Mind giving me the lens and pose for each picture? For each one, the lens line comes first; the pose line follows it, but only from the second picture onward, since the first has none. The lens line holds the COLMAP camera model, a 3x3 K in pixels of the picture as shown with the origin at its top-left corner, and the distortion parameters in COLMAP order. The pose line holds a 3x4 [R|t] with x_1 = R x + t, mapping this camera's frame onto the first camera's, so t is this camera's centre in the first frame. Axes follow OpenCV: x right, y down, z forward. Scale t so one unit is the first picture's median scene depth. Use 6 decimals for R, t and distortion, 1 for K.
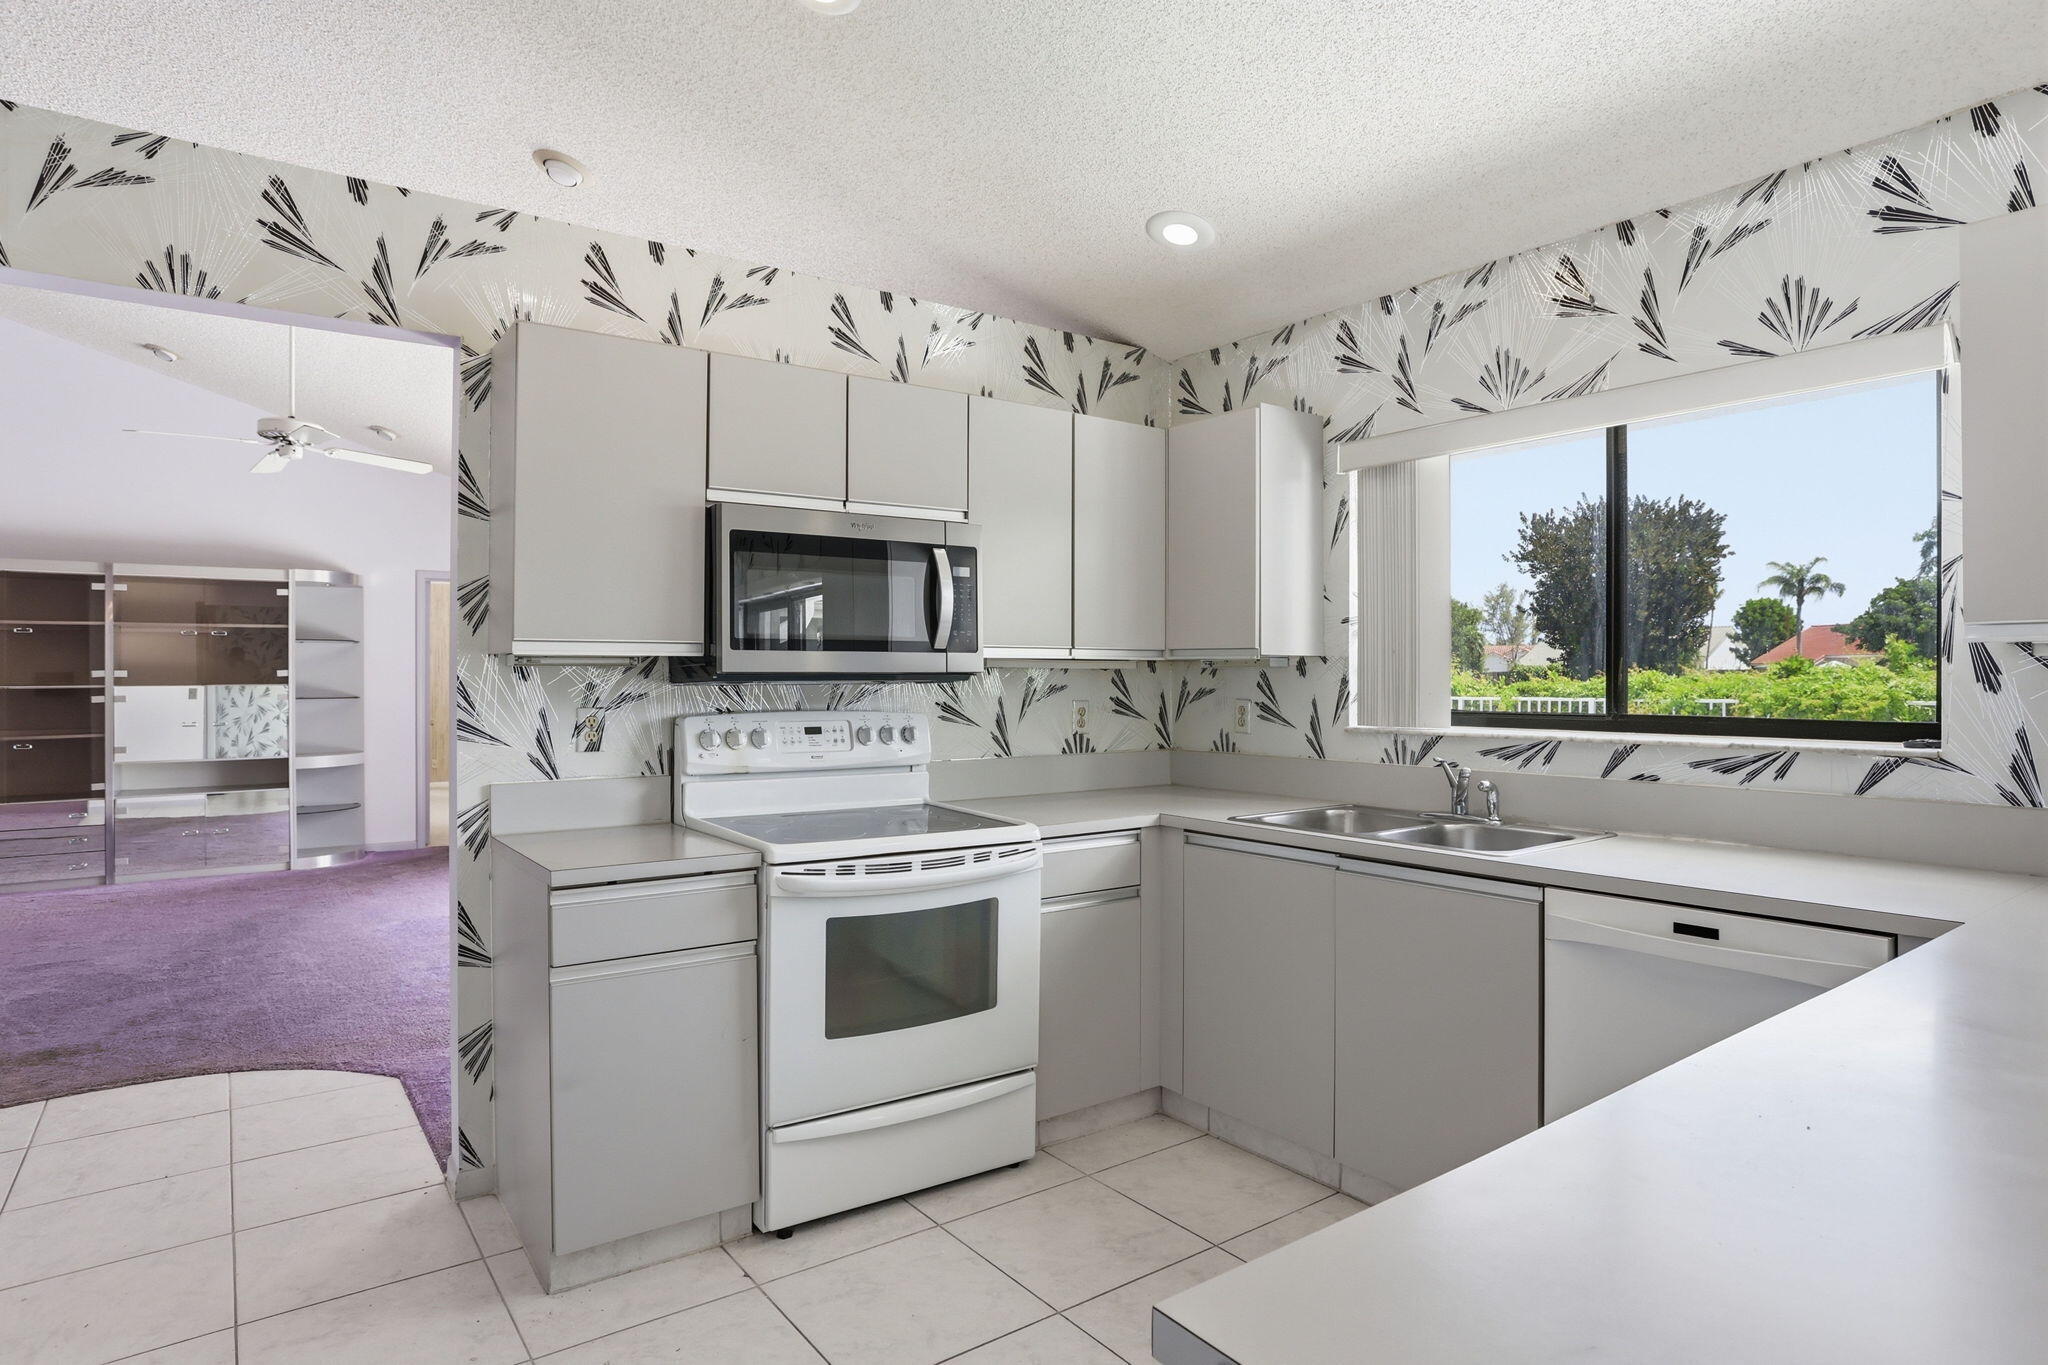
lens RADIAL K [[1090.6, 0, 1024.0], [0, 1090.6, 682.5], [0, 0, 1]] dist [-0.078428, 0.045729]
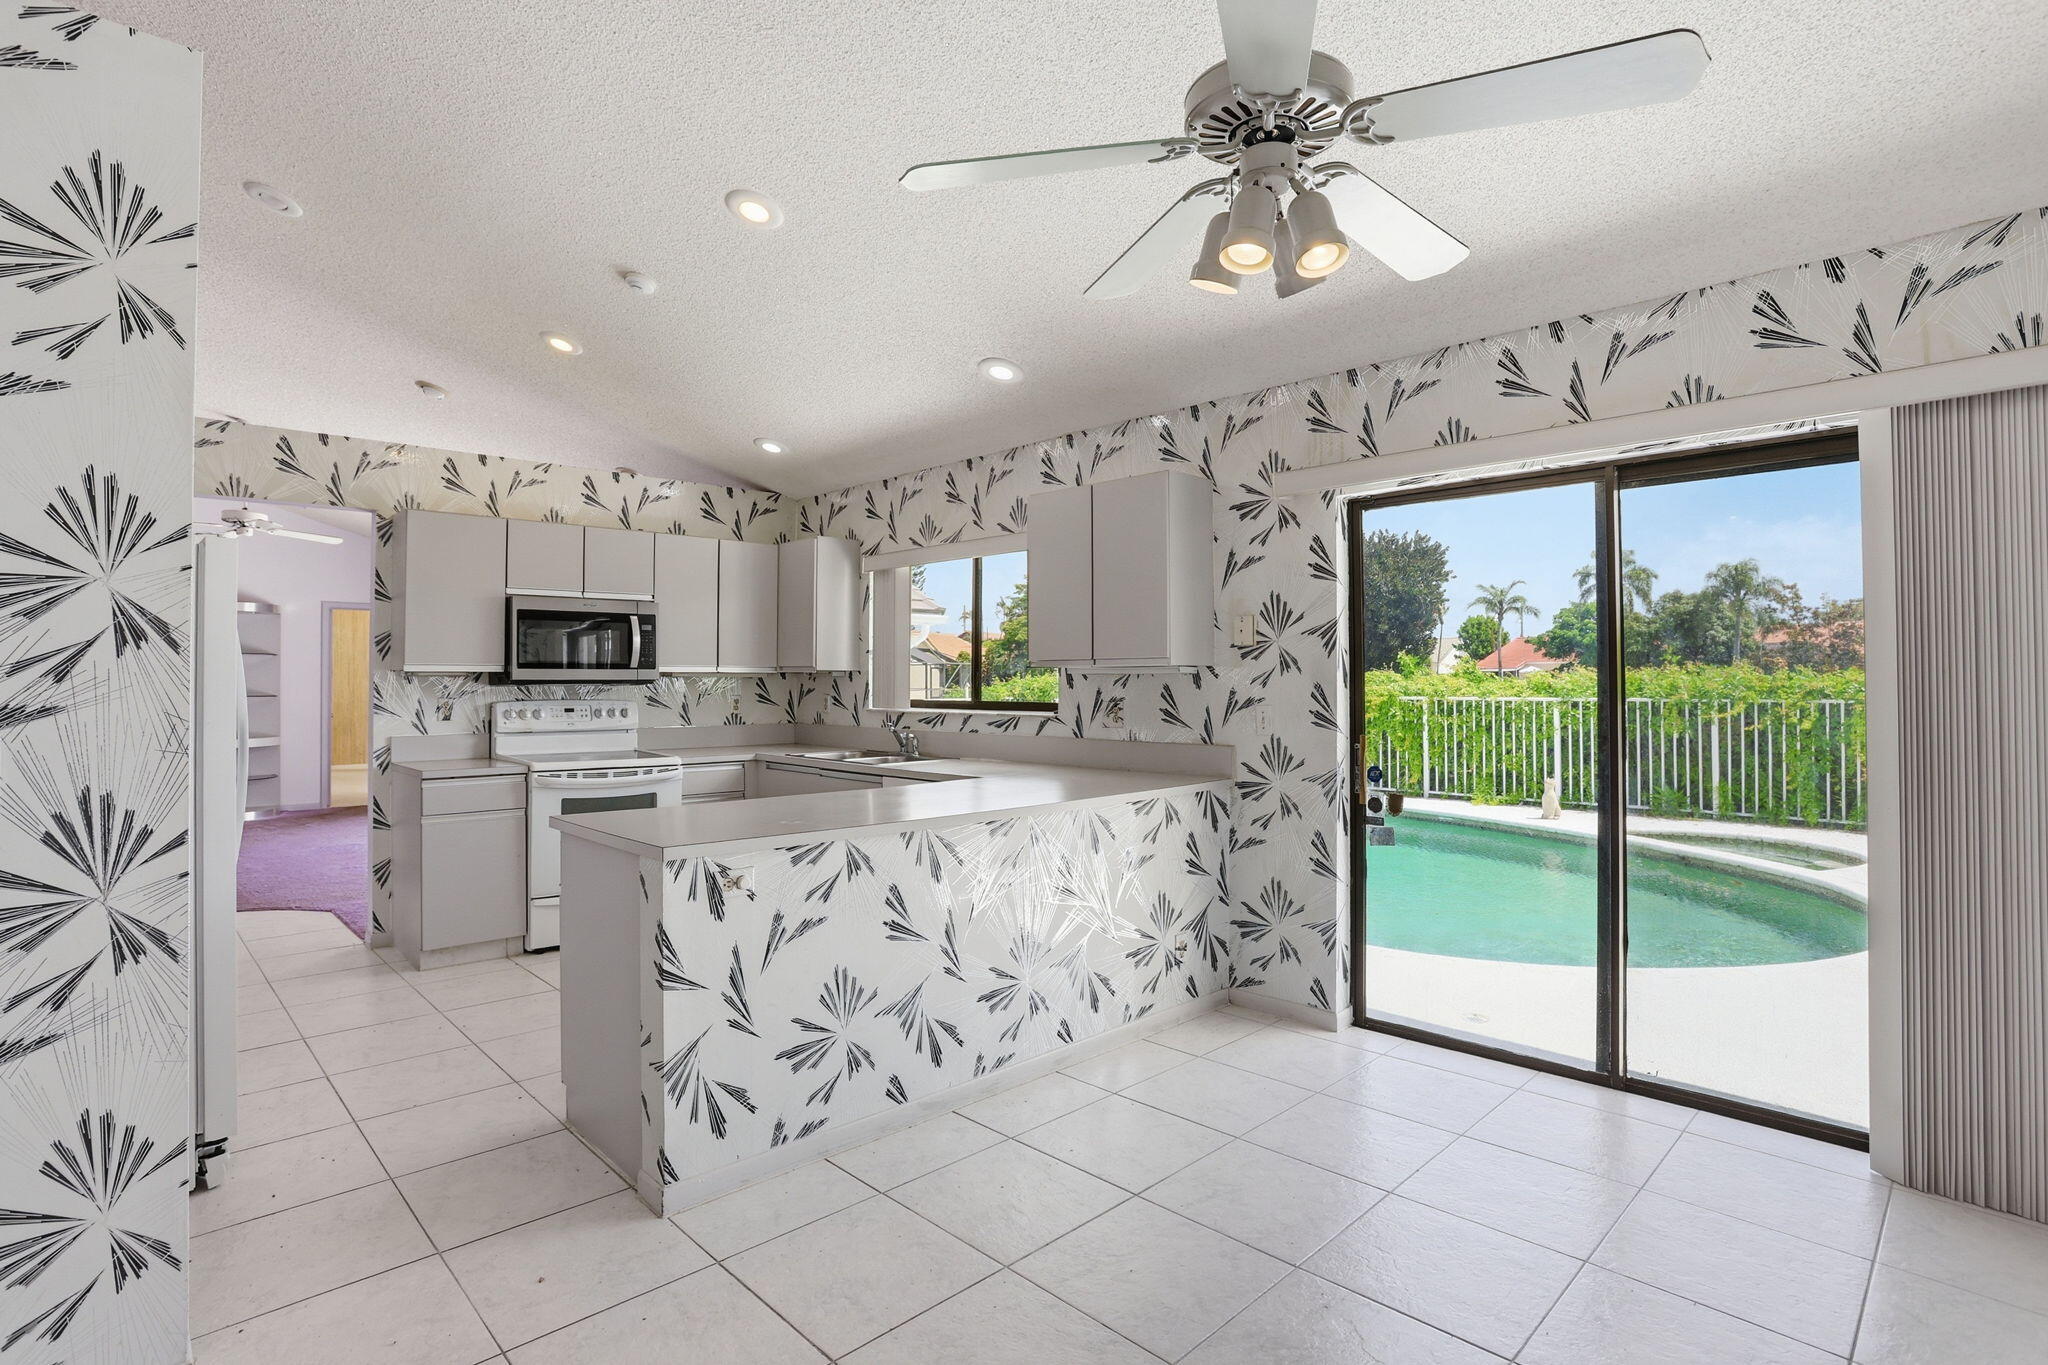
lens RADIAL K [[991.3, 0, 1002.3], [0, 991.3, 670.5], [0, 0, 1]] dist [-0.075721, 0.036279]
pose [[0.992807, 0.000819, 0.119720, 0.354497], [0.000964, 0.999889, -0.014837, 0.000976], [-0.119719, 0.014845, 0.992697, -0.788874]]
